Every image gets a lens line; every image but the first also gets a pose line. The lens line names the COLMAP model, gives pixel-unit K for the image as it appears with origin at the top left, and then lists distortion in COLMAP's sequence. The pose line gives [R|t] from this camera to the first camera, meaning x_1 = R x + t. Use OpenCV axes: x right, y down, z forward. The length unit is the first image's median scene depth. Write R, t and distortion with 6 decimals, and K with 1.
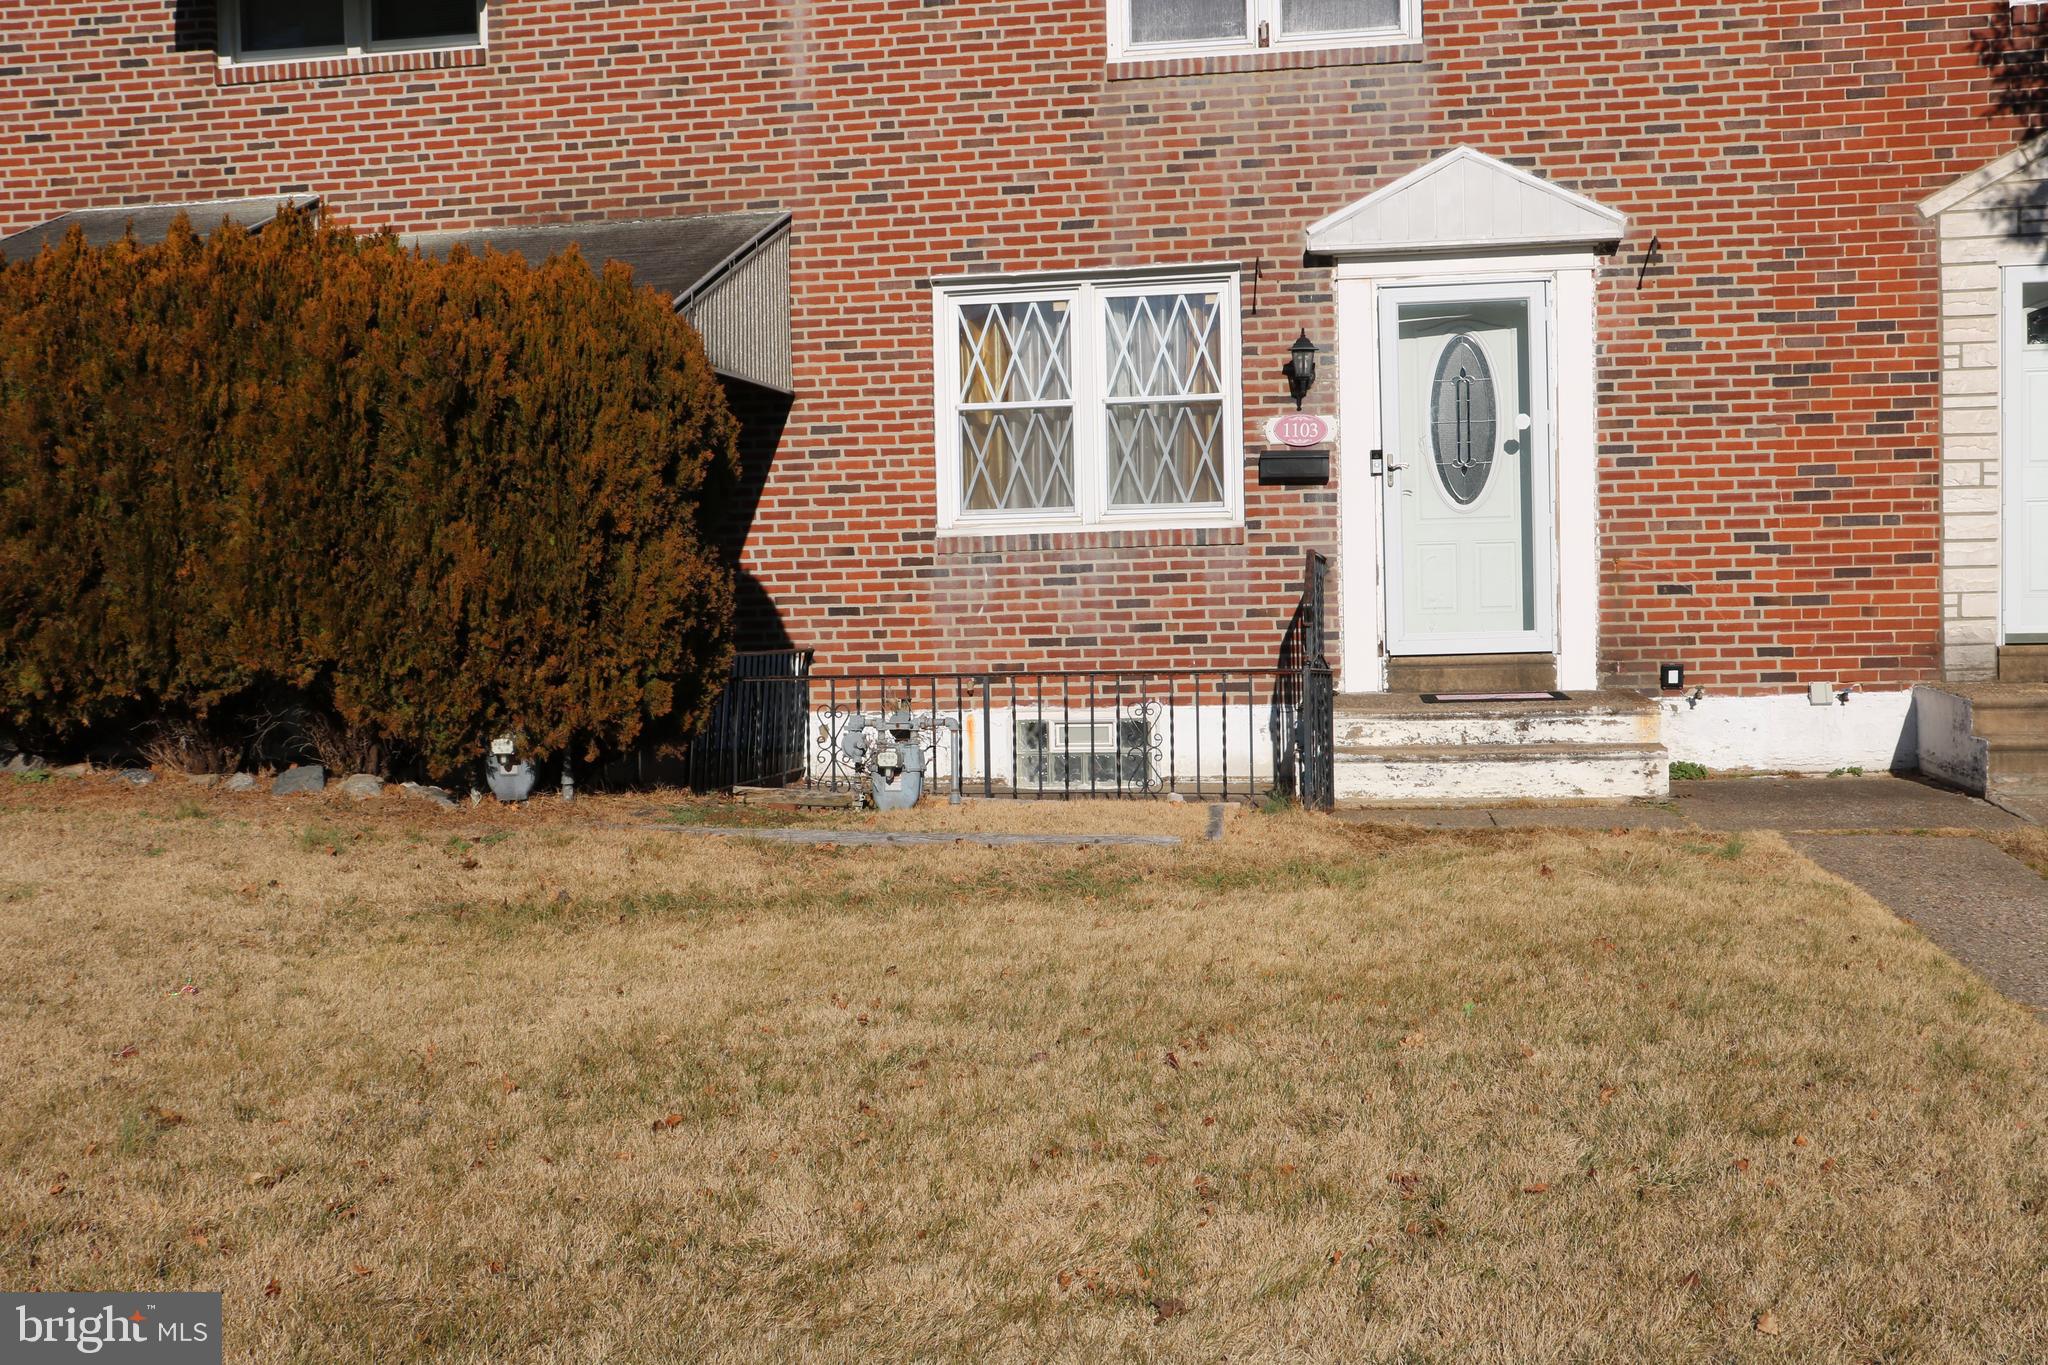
lens RADIAL K [[2132.8, 0, 1026.8], [0, 2132.8, 713.9], [0, 0, 1]] dist [-0.111387, 0.222952]
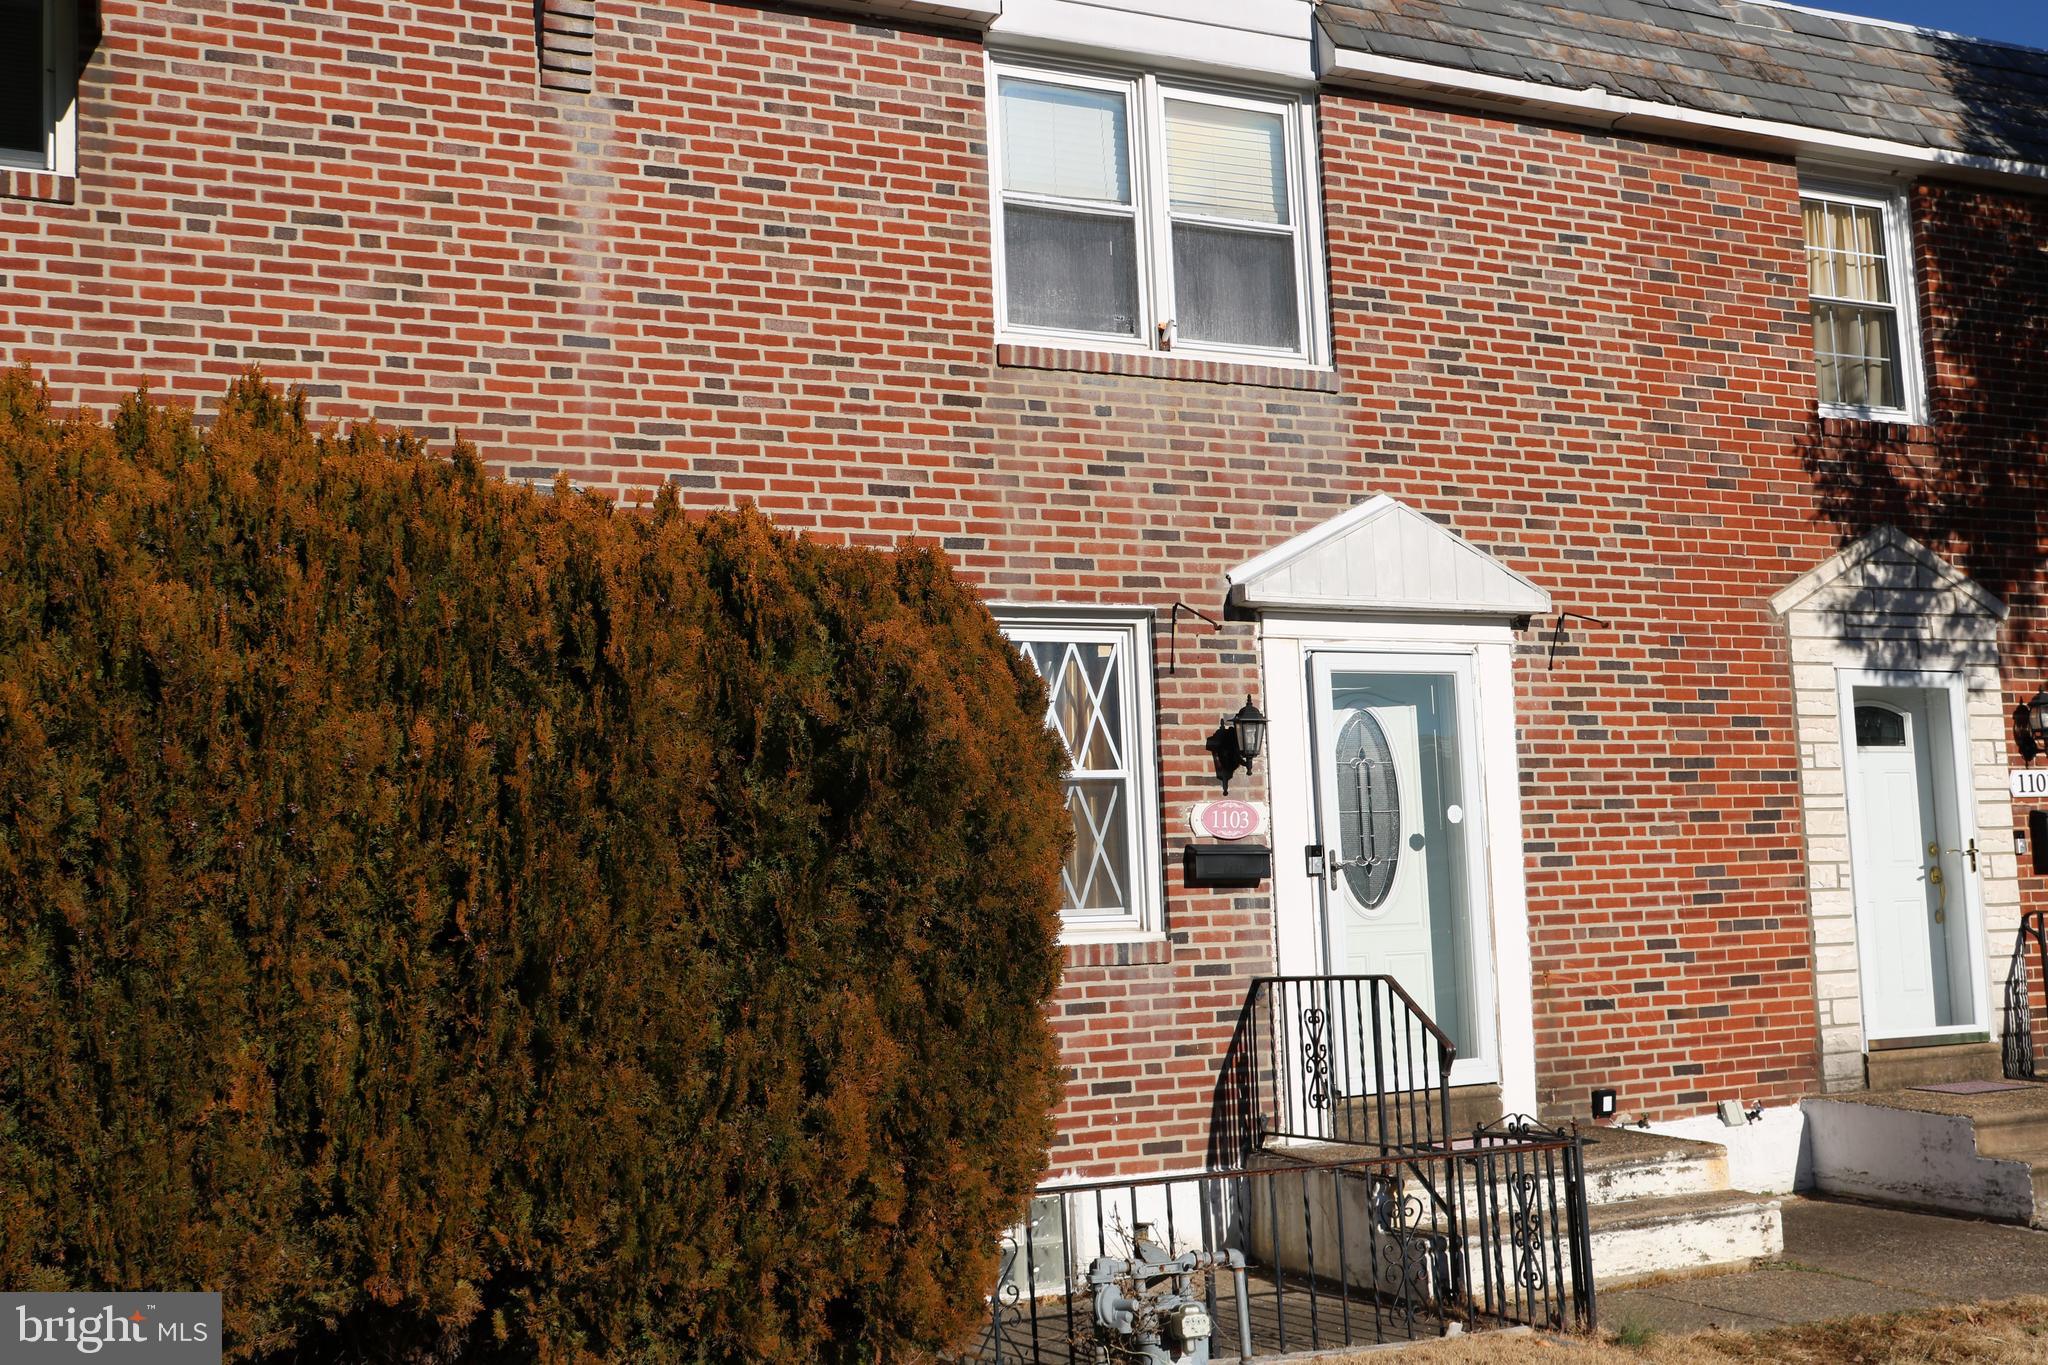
lens RADIAL K [[2132.8, 0, 1026.8], [0, 2132.8, 713.9], [0, 0, 1]] dist [-0.111387, 0.222952]
pose [[0.830034, 0.046682, 0.555756, -0.386161], [0.044405, 0.987796, -0.149292, -0.056154], [-0.555942, 0.148596, 0.817831, 0.378082]]
